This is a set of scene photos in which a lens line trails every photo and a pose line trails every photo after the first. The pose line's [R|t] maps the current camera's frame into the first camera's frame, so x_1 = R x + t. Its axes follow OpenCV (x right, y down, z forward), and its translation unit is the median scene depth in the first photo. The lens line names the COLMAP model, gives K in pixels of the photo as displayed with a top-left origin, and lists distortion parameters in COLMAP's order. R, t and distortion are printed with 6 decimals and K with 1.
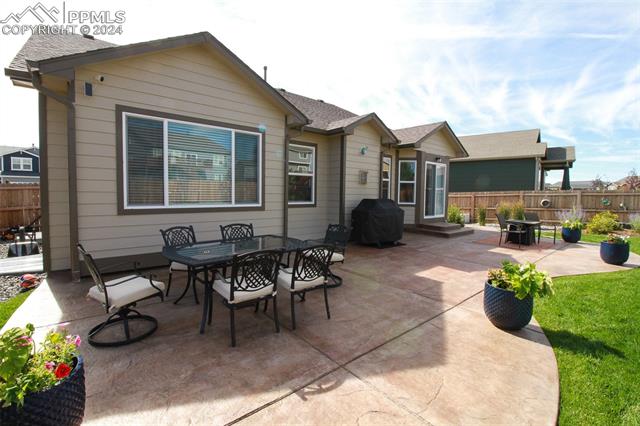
lens RADIAL K [[299.2, 0, 324.0], [0, 299.2, 199.6], [0, 0, 1]] dist [-0.006081, -0.003438]
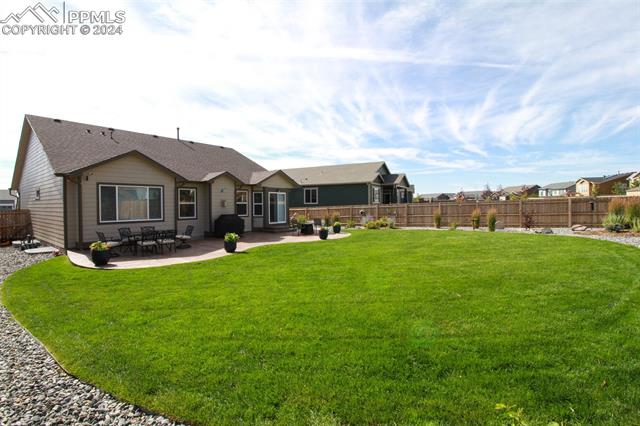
lens RADIAL K [[299.2, 0, 319.7], [0, 299.2, 215.1], [0, 0, 1]] dist [-0.006081, -0.003438]
pose [[0.984070, -0.034115, 0.174480, 0.015437], [0.032604, 0.999402, 0.011523, 0.000003], [-0.174768, -0.005651, 0.984593, -0.039003]]
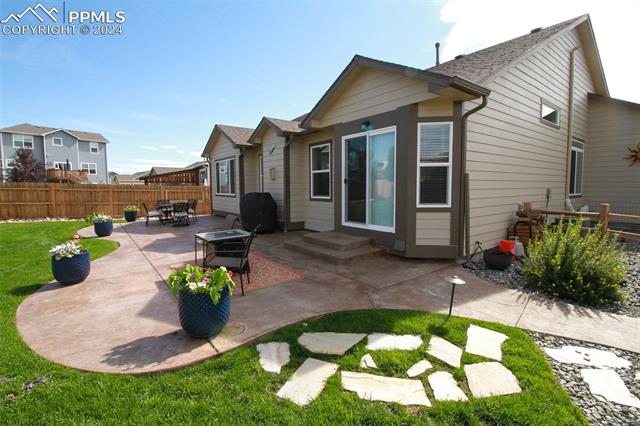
lens RADIAL K [[299.2, 0, 322.2], [0, 299.2, 210.3], [0, 0, 1]] dist [-0.006081, -0.003438]
pose [[-0.038865, 0.059317, -0.997482, 0.047401], [-0.026687, 0.997819, 0.060376, -0.000316], [0.998888, 0.028966, -0.037197, 0.047025]]
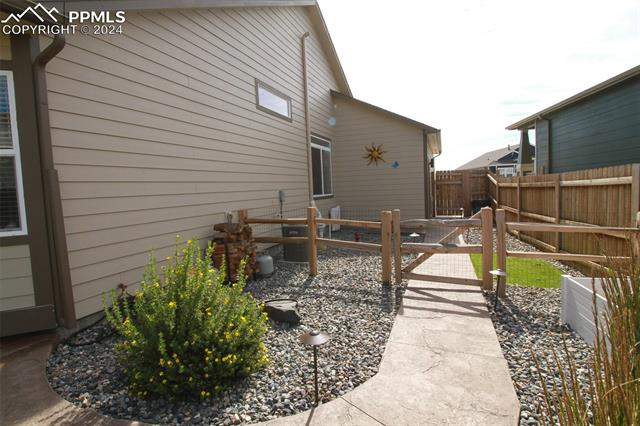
lens RADIAL K [[310.7, 0, 316.9], [0, 310.7, 211.8], [0, 0, 1]] dist [0.004258, -0.000468]
pose [[0.454834, 0.027676, -0.890146, 0.038758], [0.025819, 0.998687, 0.044243, -0.000692], [0.890202, -0.043106, 0.453522, 0.064572]]
